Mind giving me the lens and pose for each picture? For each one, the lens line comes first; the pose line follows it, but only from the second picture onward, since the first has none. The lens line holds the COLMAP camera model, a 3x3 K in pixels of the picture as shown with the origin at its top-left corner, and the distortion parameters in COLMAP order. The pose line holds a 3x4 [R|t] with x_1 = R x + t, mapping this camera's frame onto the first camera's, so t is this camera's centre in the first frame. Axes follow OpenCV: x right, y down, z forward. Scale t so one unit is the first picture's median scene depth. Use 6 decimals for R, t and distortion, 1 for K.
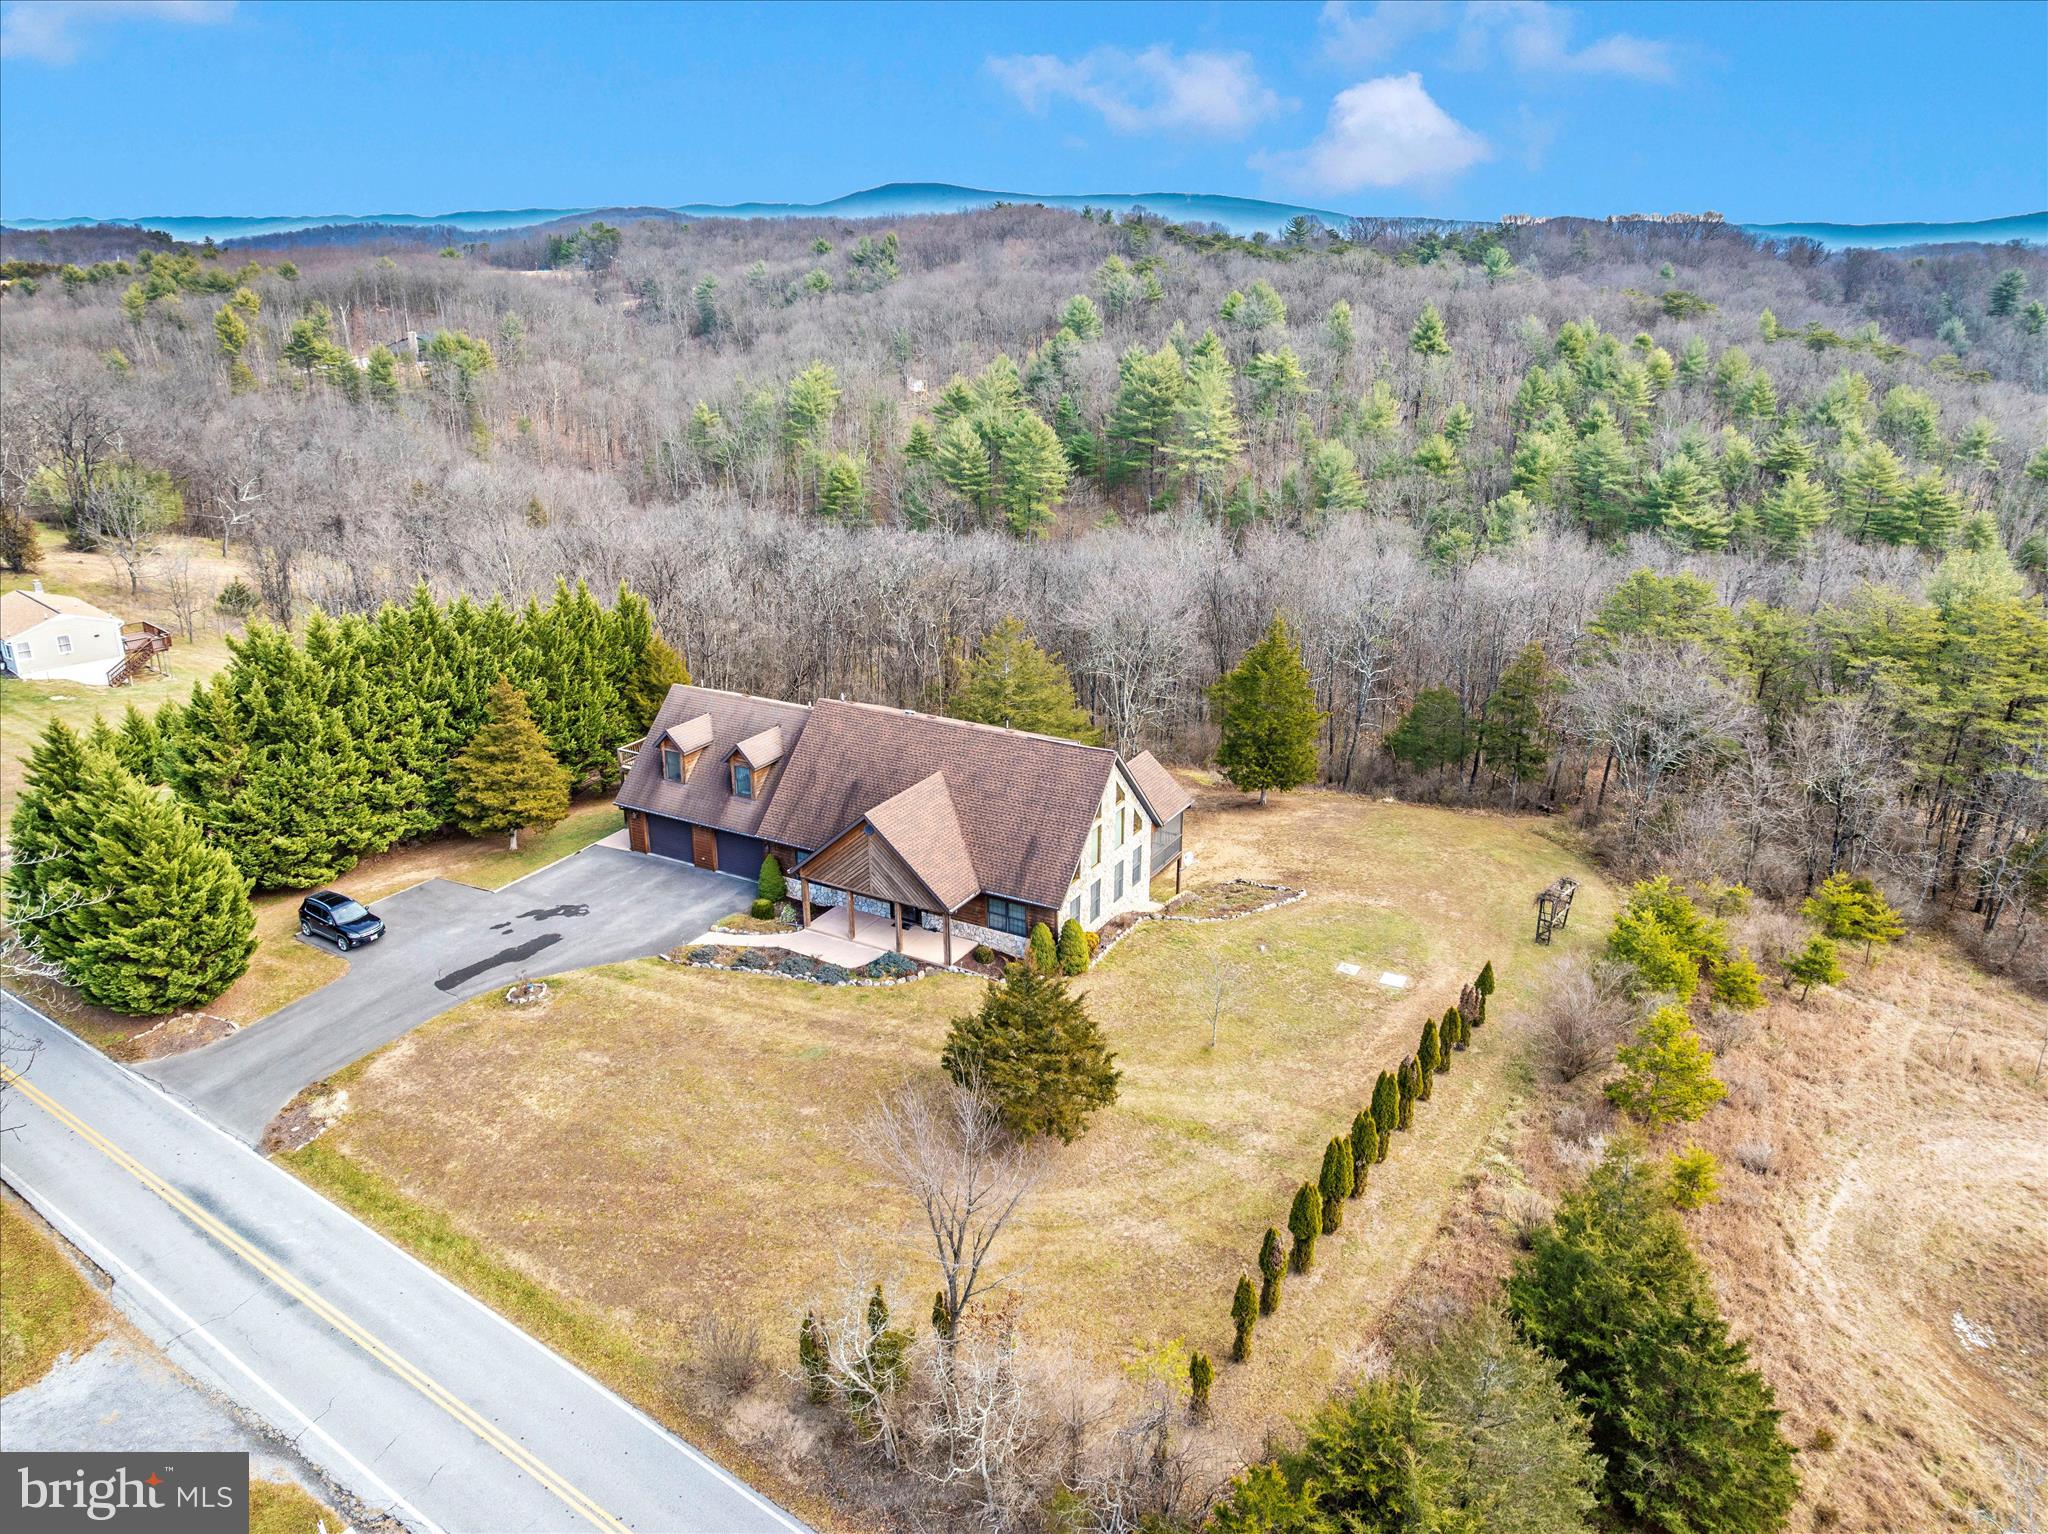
lens RADIAL K [[1441.1, 0, 1027.7], [0, 1441.1, 765.2], [0, 0, 1]] dist [-0.032137, 0.002254]
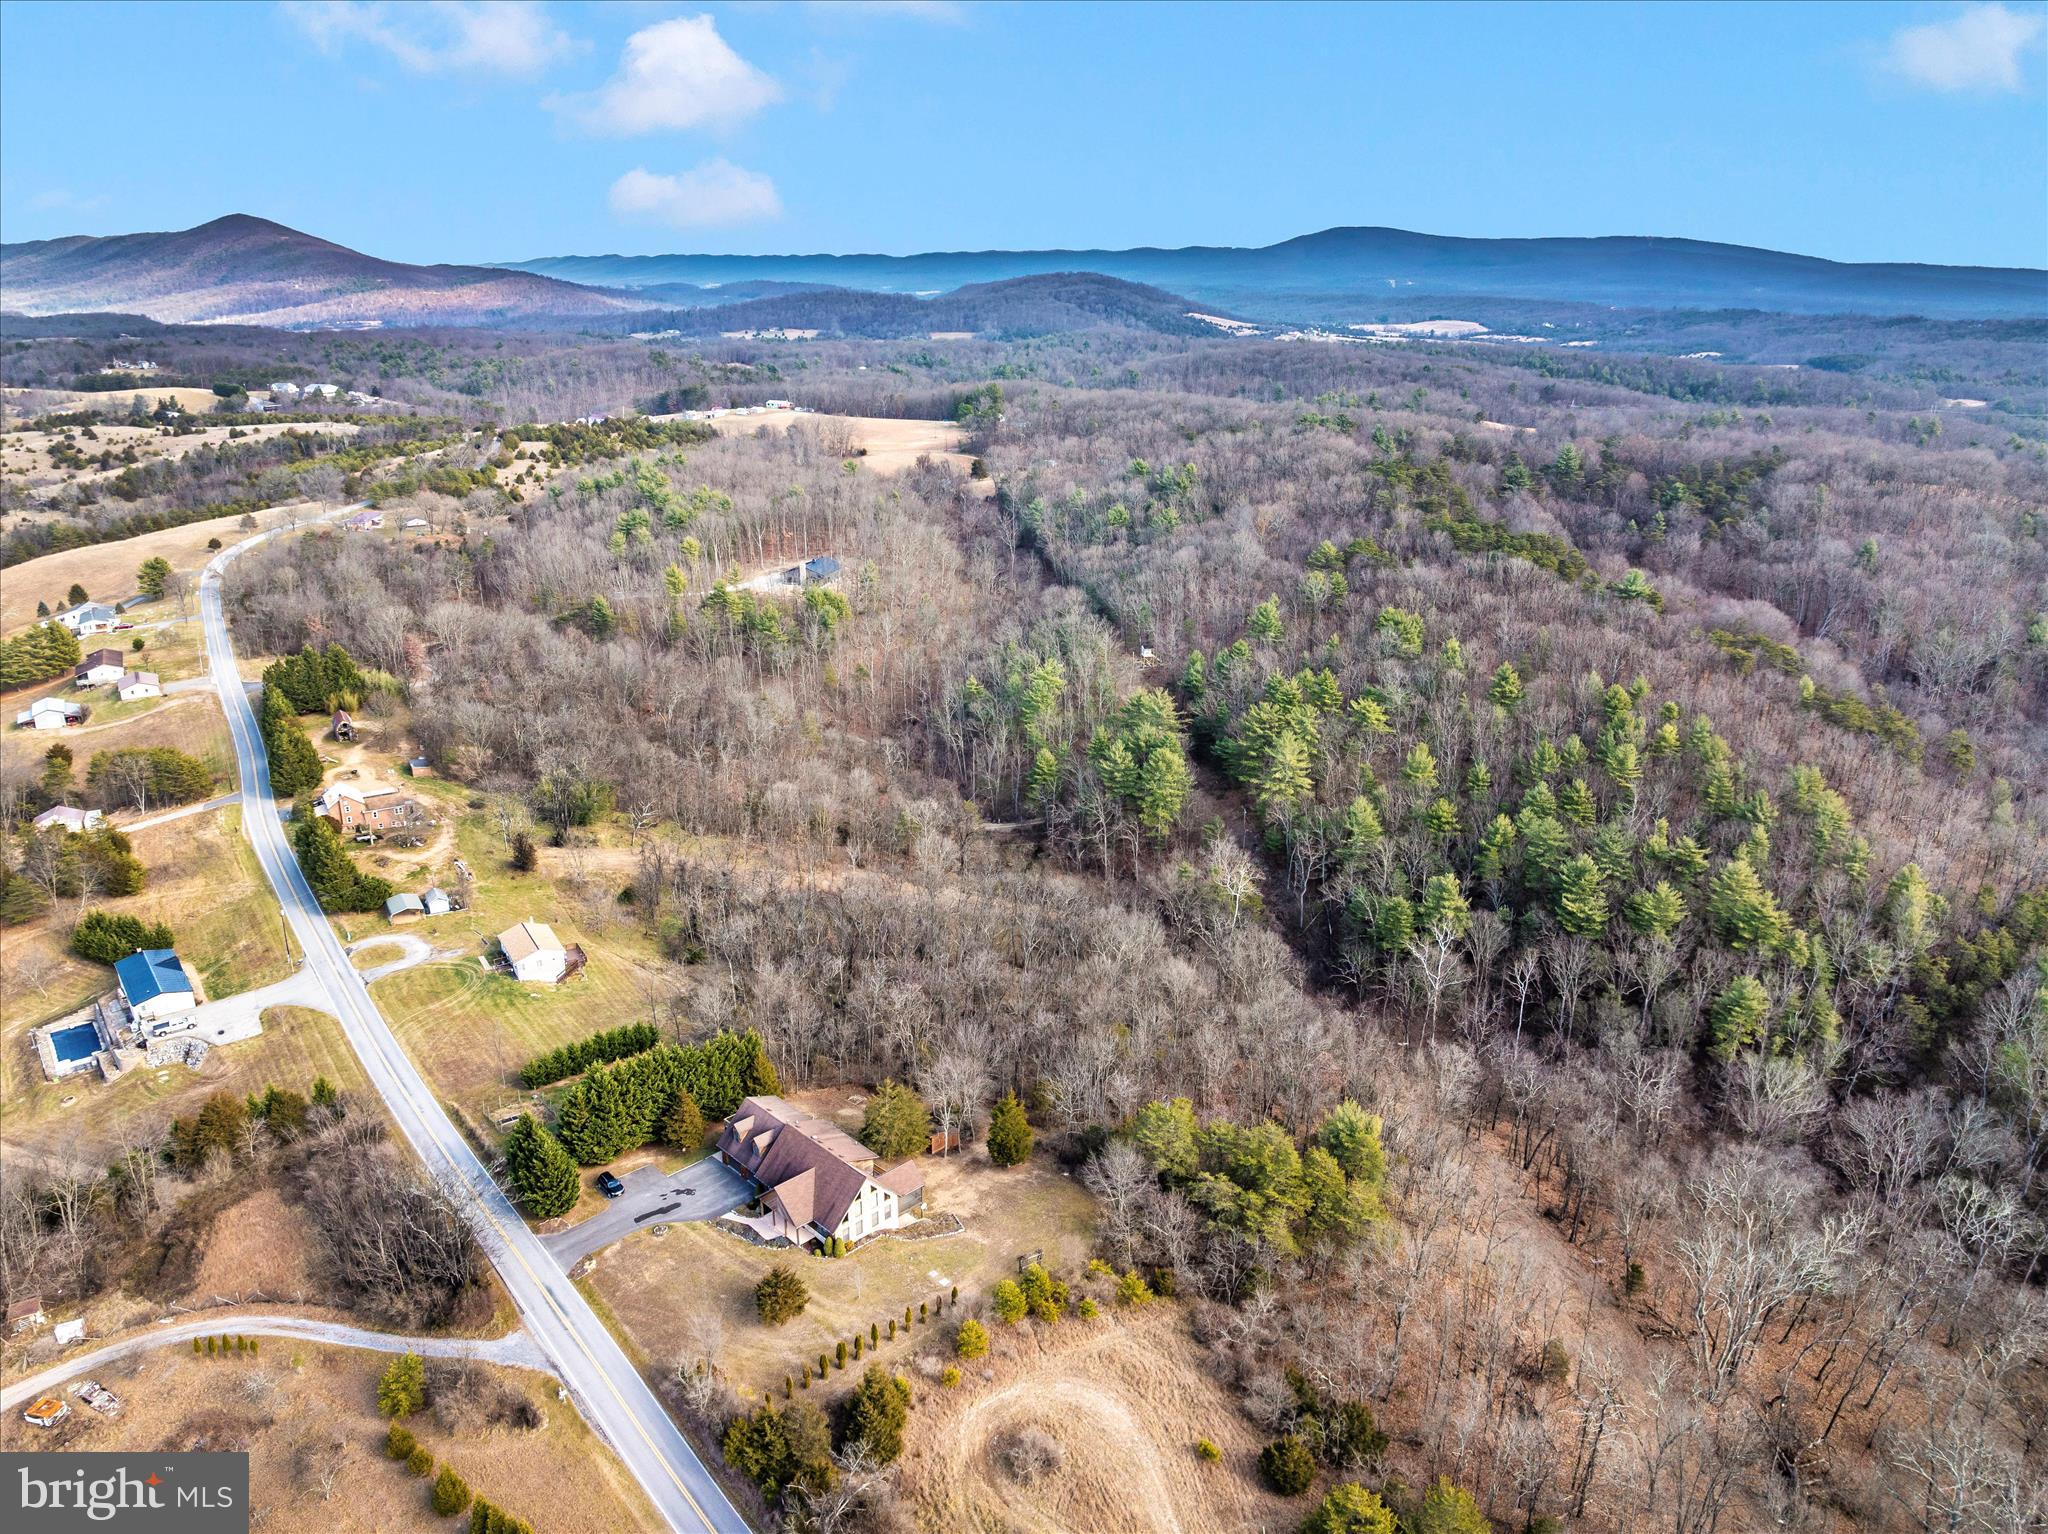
lens RADIAL K [[1441.1, 0, 1021.3], [0, 1441.1, 764.9], [0, 0, 1]] dist [-0.032137, 0.002254]
pose [[0.957168, 0.092857, -0.274240, 1.011389], [-0.099446, 0.994991, -0.010191, -0.783578], [0.271920, 0.037027, 0.961607, -1.554661]]
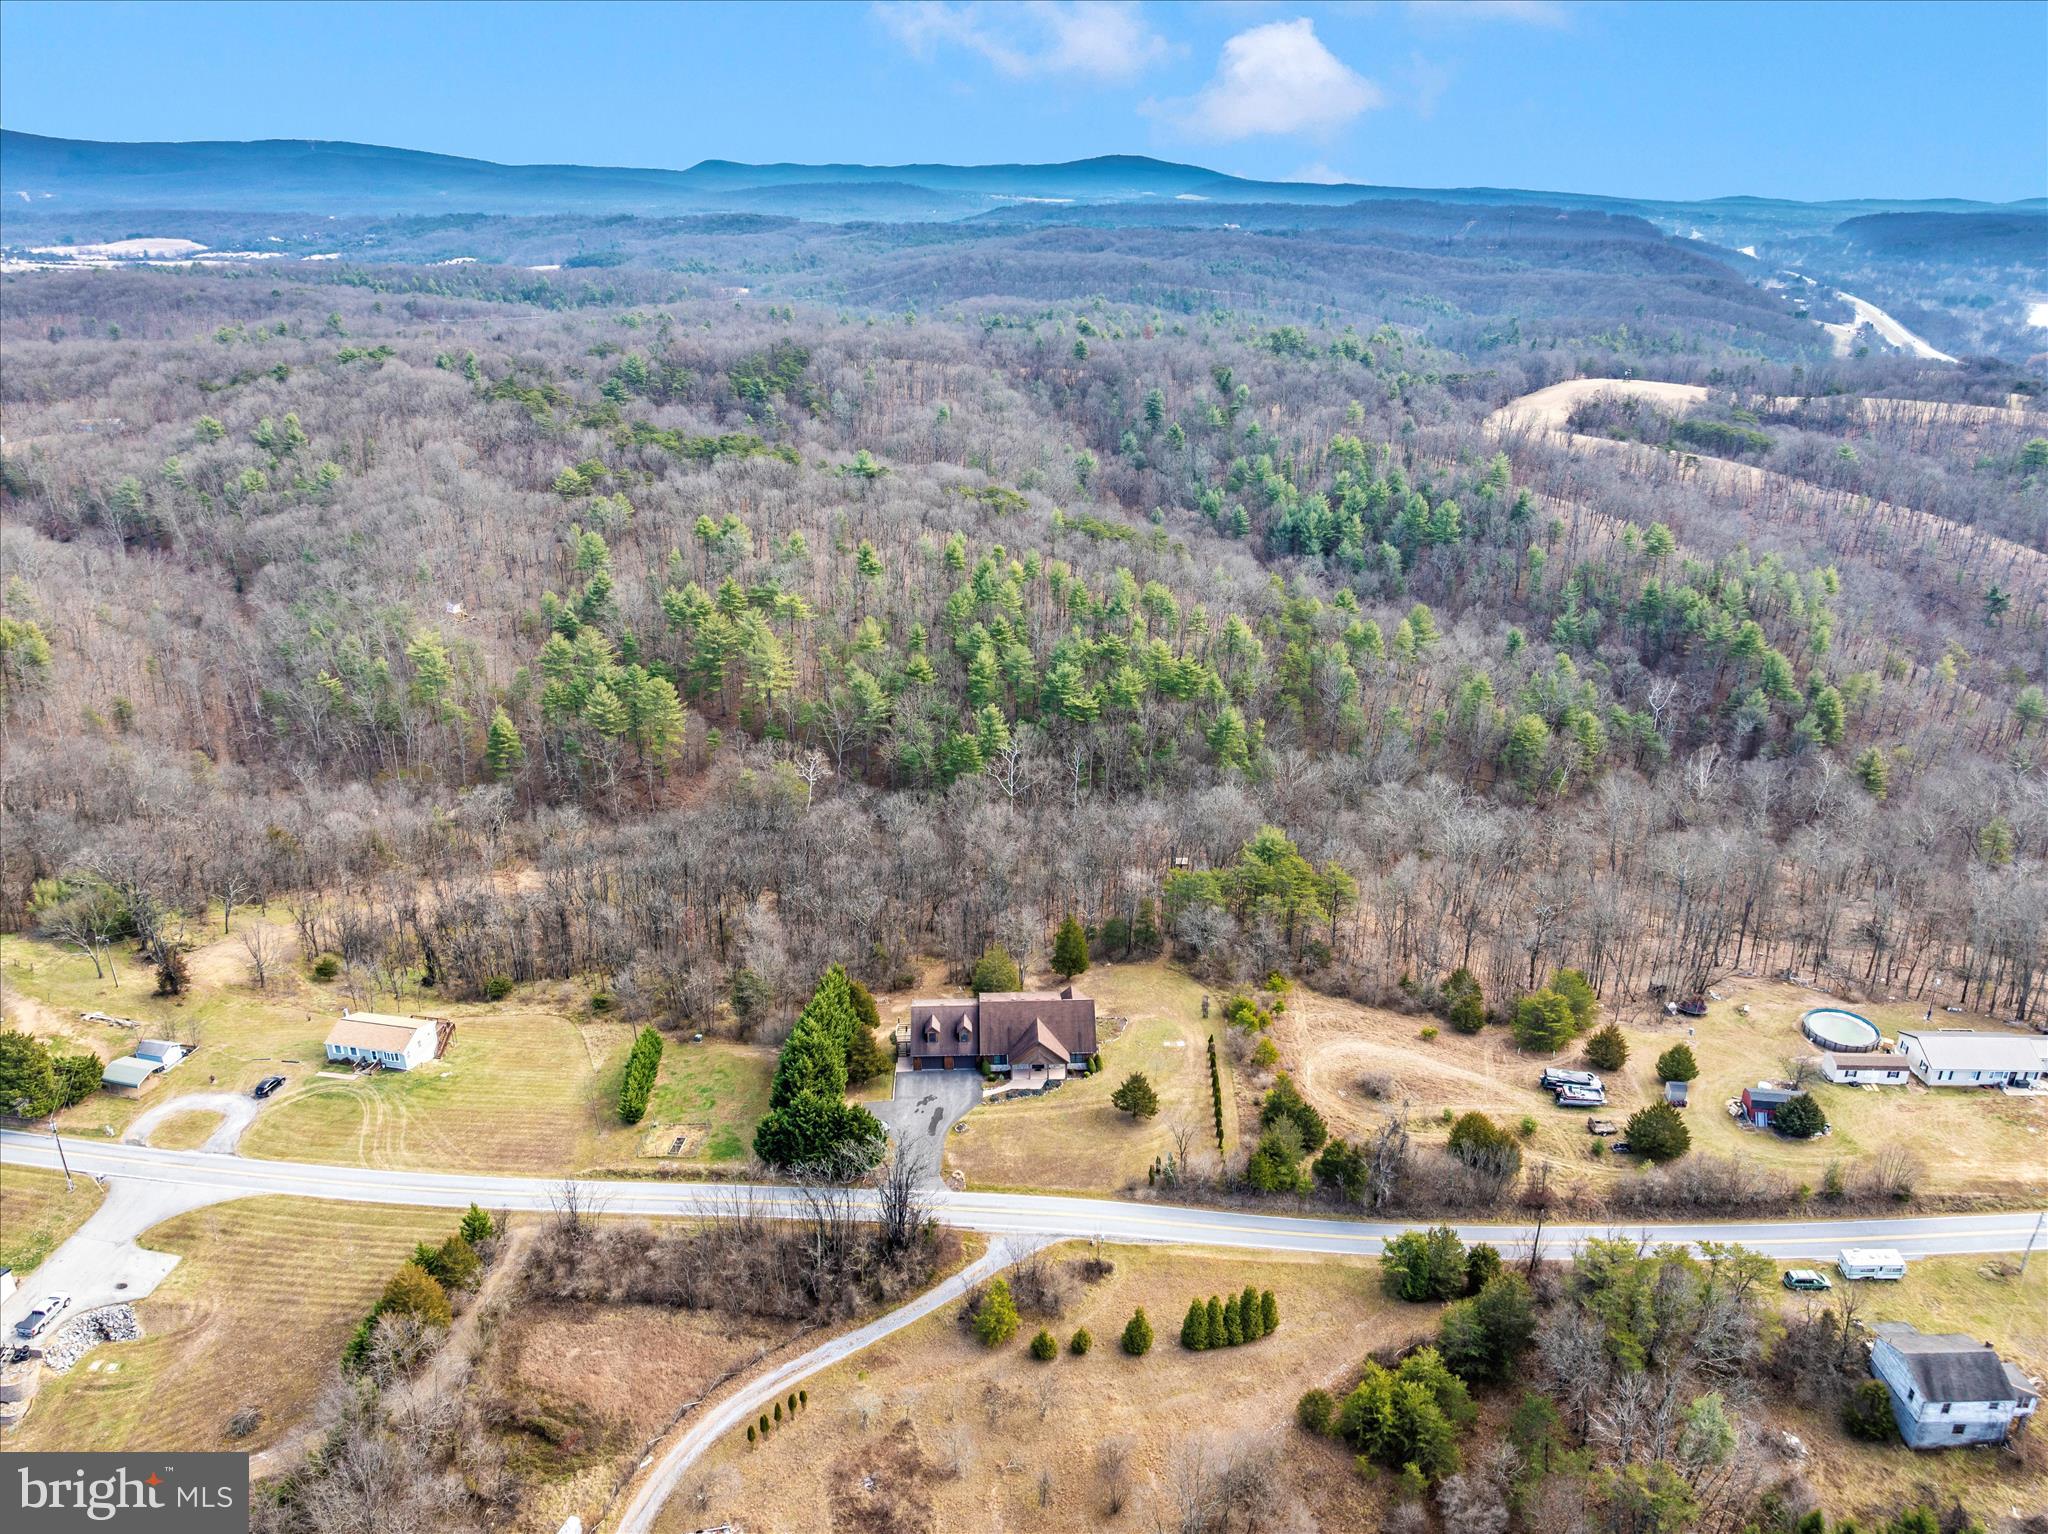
lens RADIAL K [[1441.1, 0, 1023.2], [0, 1441.1, 766.9], [0, 0, 1]] dist [-0.032137, 0.002254]
pose [[0.858535, -0.195516, 0.474015, -1.505717], [0.177983, 0.980602, 0.082106, -0.814452], [-0.480874, 0.013876, 0.876680, -1.760332]]
